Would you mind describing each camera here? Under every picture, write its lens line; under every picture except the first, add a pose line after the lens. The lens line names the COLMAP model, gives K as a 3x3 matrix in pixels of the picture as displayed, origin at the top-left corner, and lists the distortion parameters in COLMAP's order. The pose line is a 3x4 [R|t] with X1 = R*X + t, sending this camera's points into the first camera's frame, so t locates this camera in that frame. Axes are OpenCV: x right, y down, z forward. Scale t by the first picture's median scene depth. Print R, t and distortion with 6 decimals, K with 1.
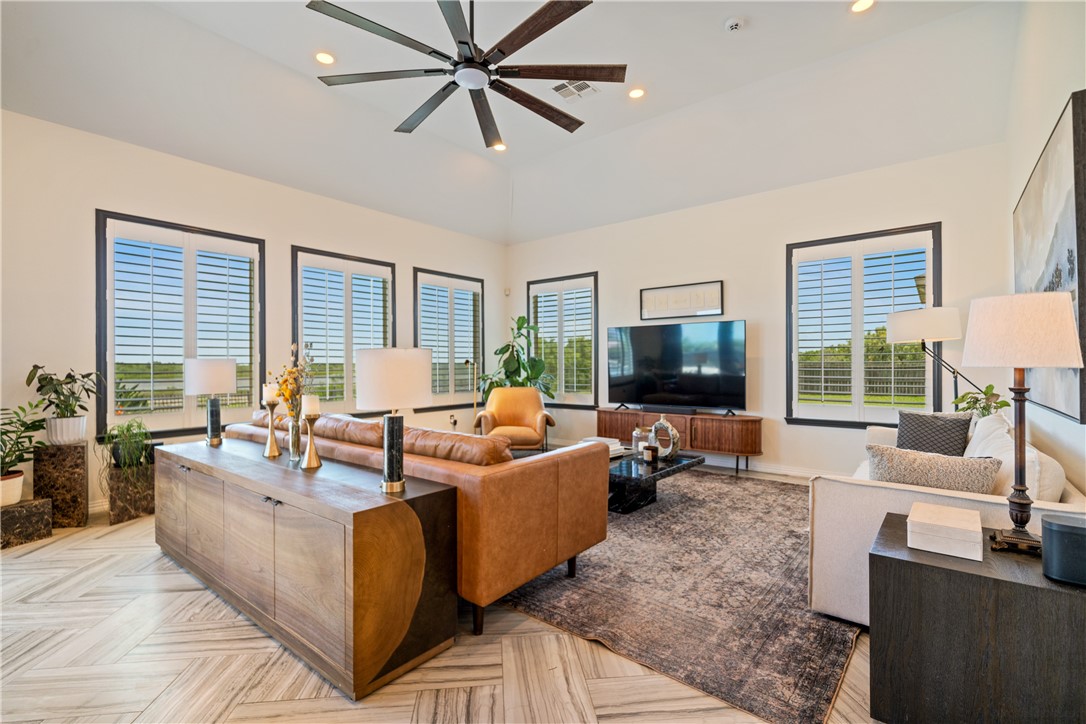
lens RADIAL K [[475.4, 0, 547.0], [0, 475.4, 364.3], [0, 0, 1]] dist [-0.001656, -0.000018]
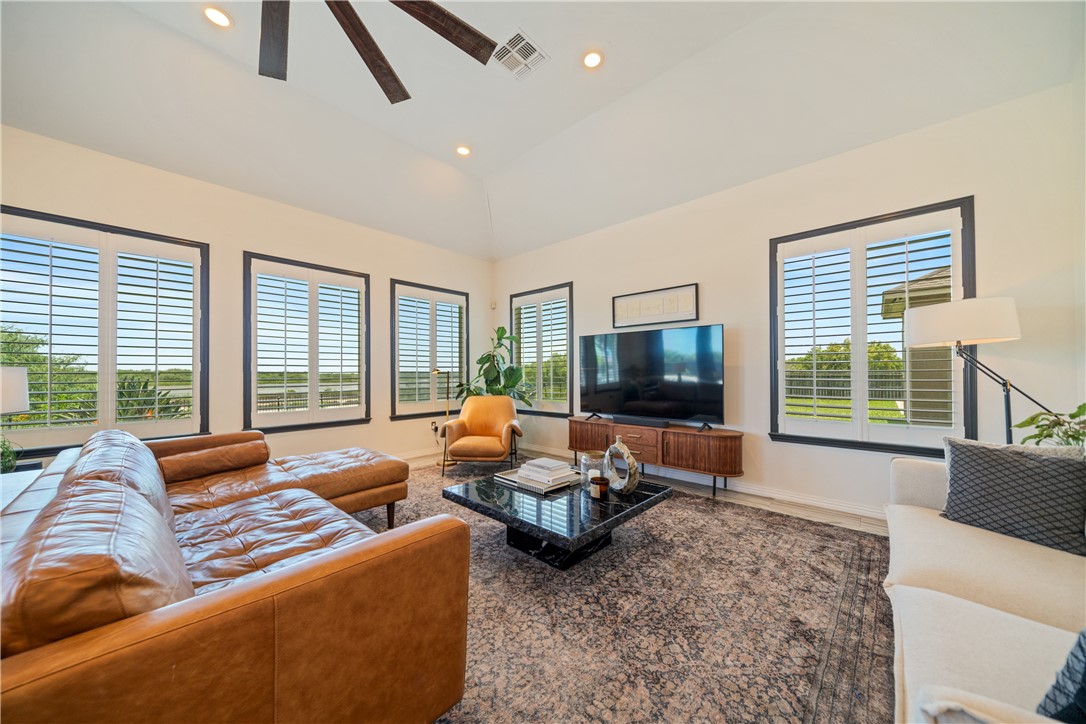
lens RADIAL K [[357.7, 0, 544.0], [0, 357.7, 369.8], [0, 0, 1]] dist [-0.006549, -0.000188]
pose [[0.997882, 0.000014, -0.065054, 0.117346], [-0.000582, 0.999962, -0.008719, -0.000667], [0.065051, 0.008738, 0.997844, 0.290156]]
